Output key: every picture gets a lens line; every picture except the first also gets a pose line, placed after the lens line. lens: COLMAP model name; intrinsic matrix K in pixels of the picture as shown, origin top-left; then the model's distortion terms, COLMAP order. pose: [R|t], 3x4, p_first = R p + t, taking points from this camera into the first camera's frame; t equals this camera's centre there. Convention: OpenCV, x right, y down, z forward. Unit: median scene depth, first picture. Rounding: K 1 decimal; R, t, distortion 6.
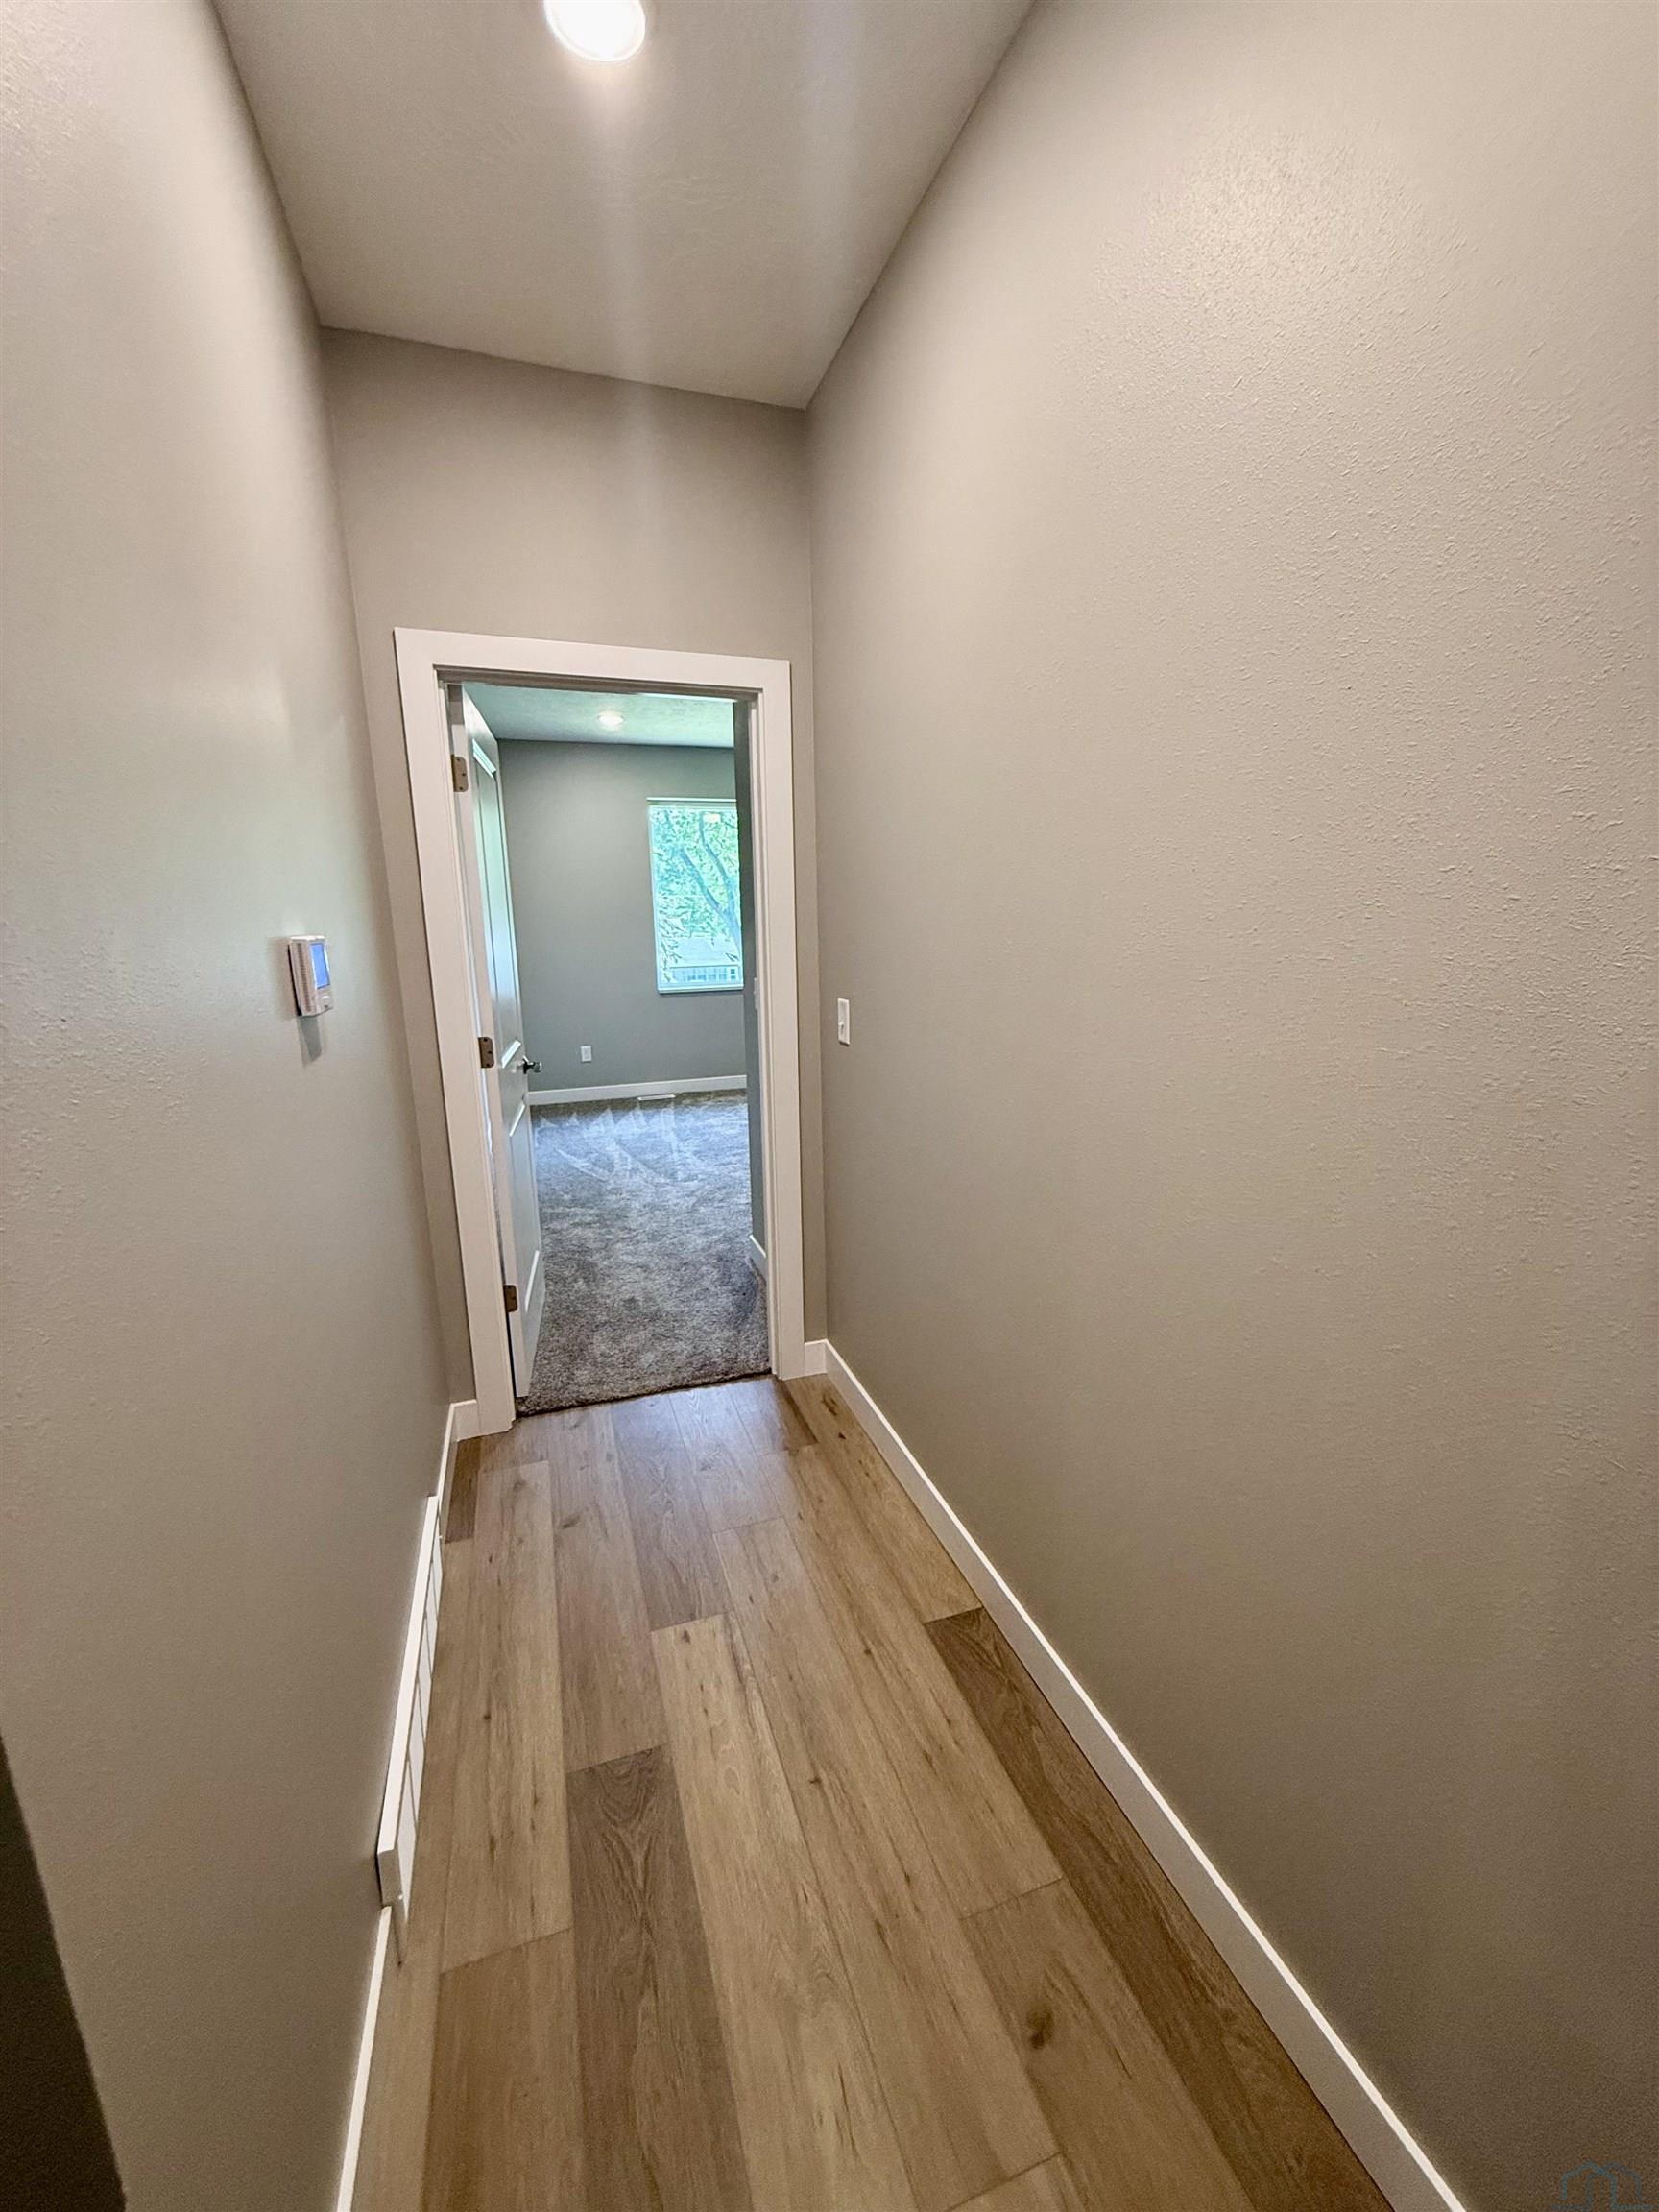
lens RADIAL K [[882.5, 0, 829.5], [0, 882.5, 1106.0], [0, 0, 1]] dist [0.000629, -0.000126]
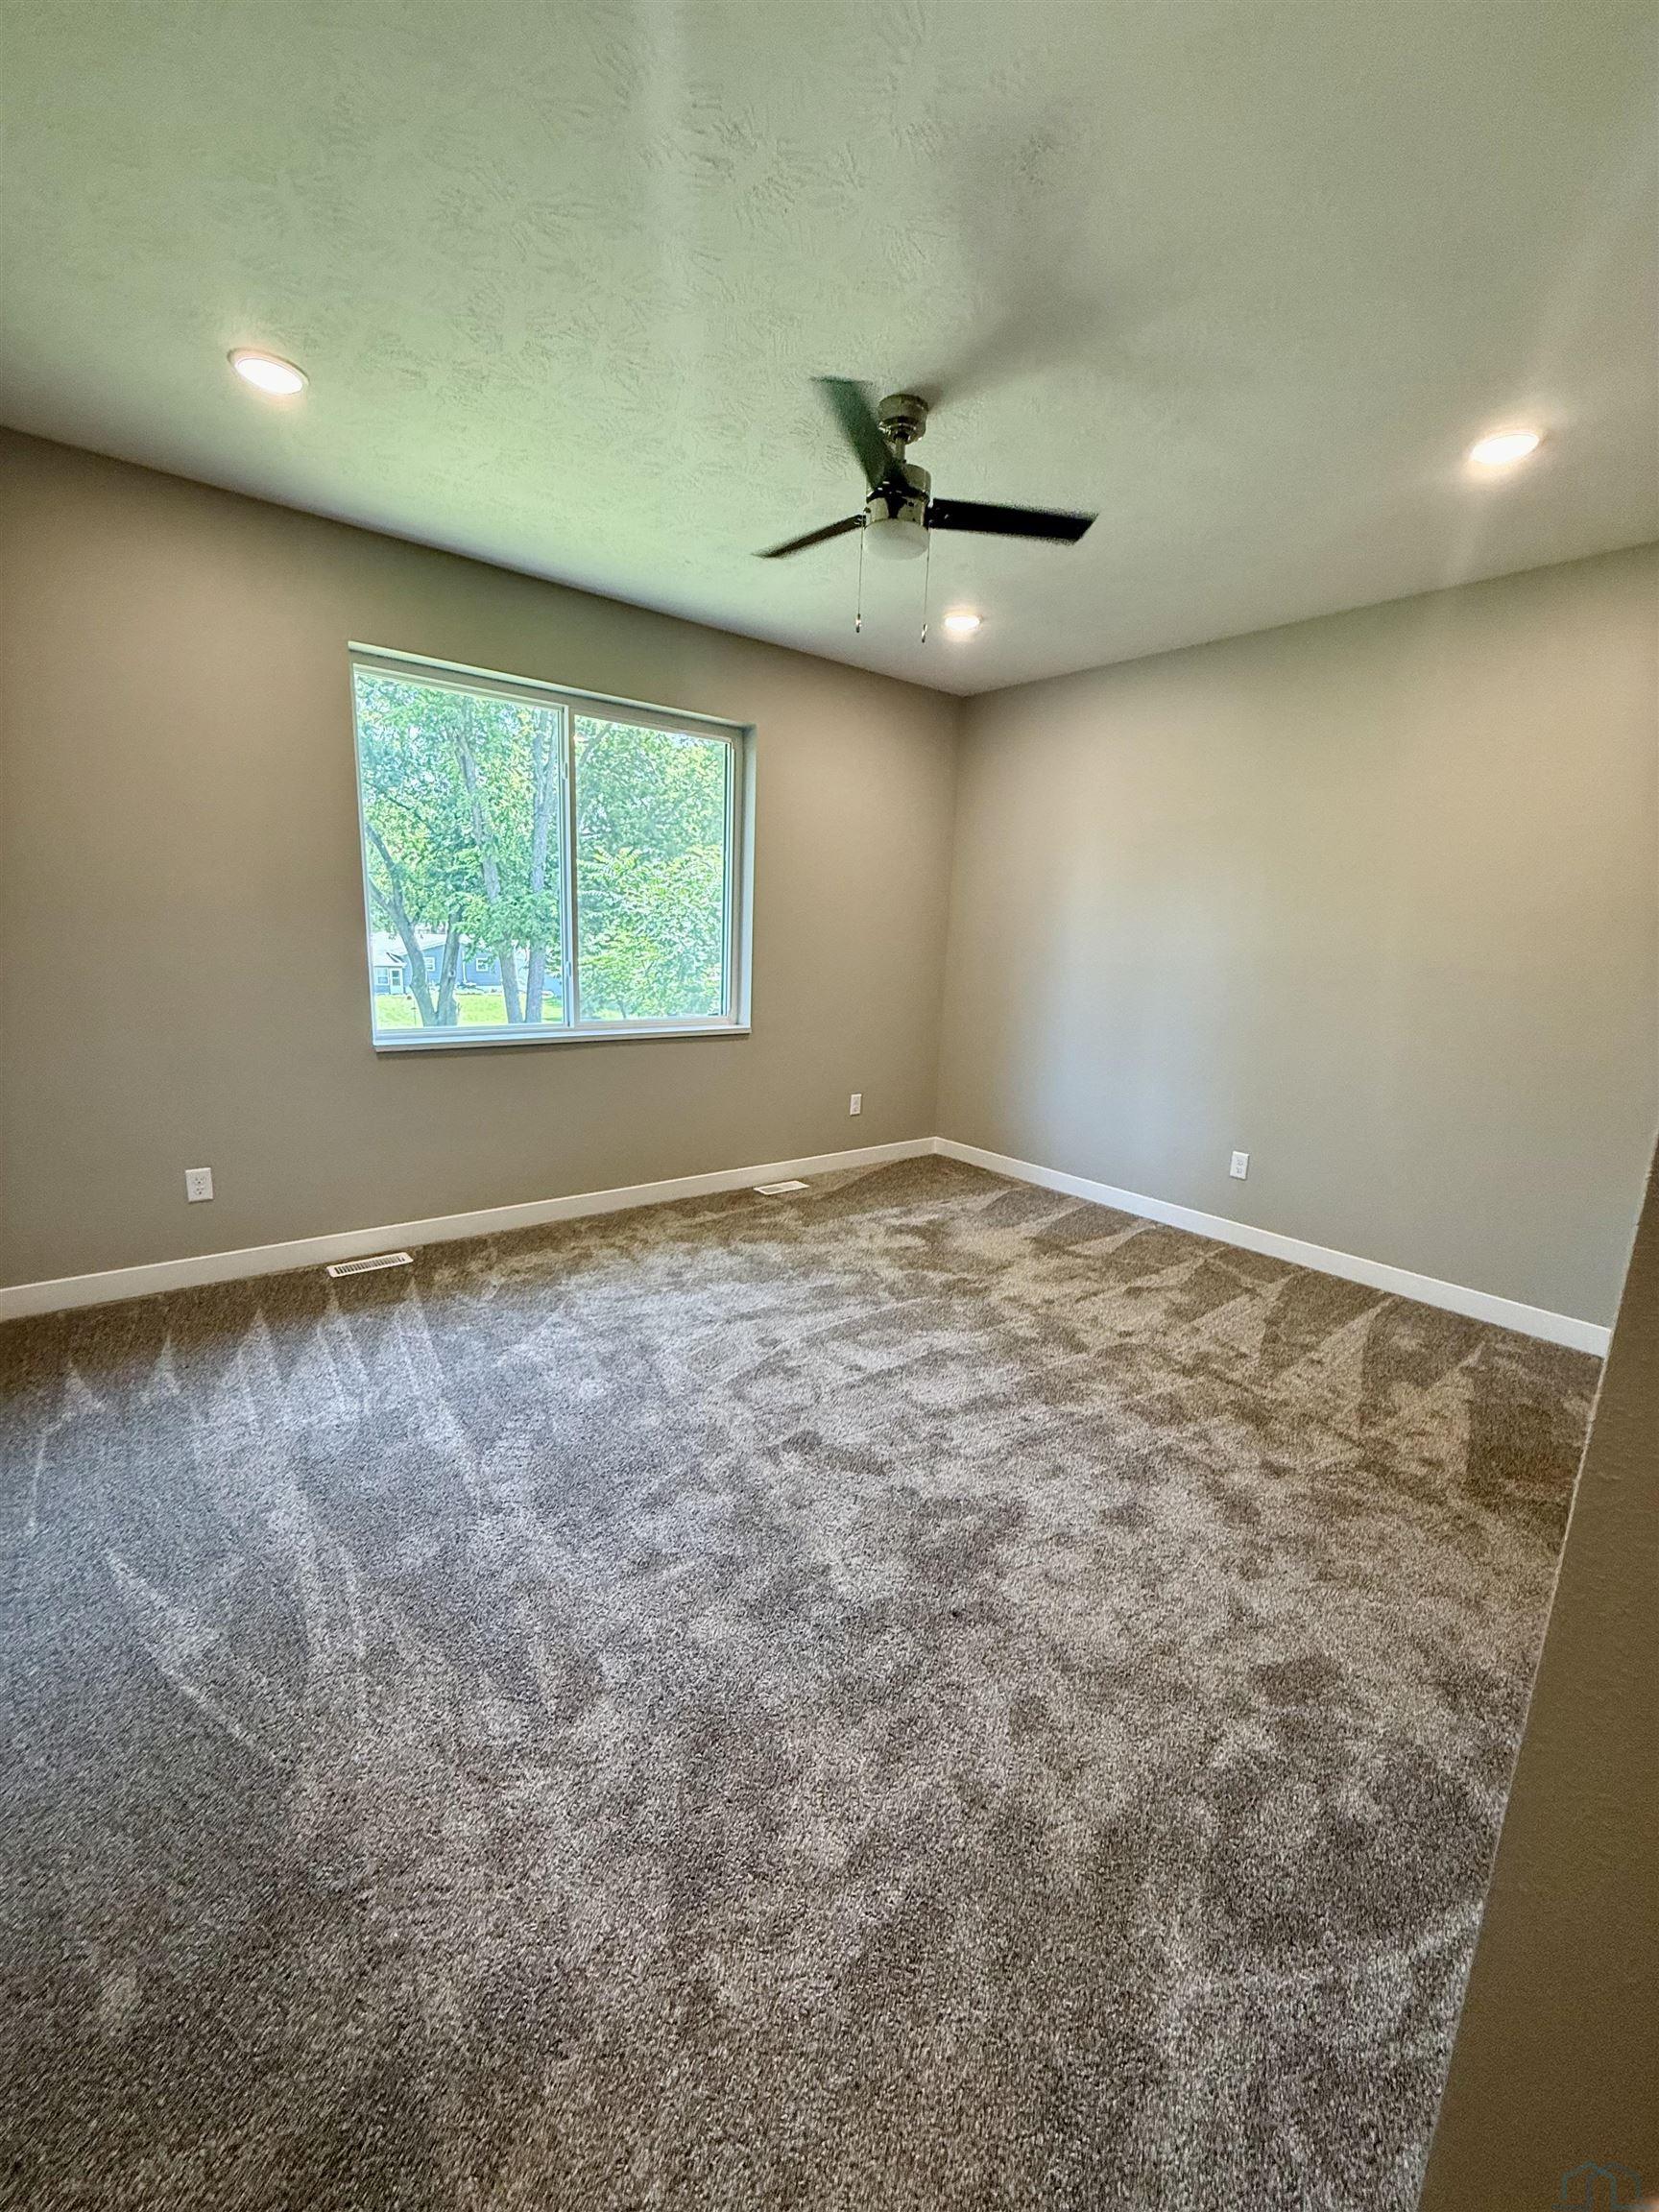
lens RADIAL K [[882.5, 0, 829.5], [0, 882.5, 1106.0], [0, 0, 1]] dist [0.000629, -0.000126]
pose [[0.938473, -0.010670, 0.345188, -0.164879], [0.014874, 0.999844, -0.009535, -0.117459], [-0.345032, 0.014083, 0.938485, 0.594558]]
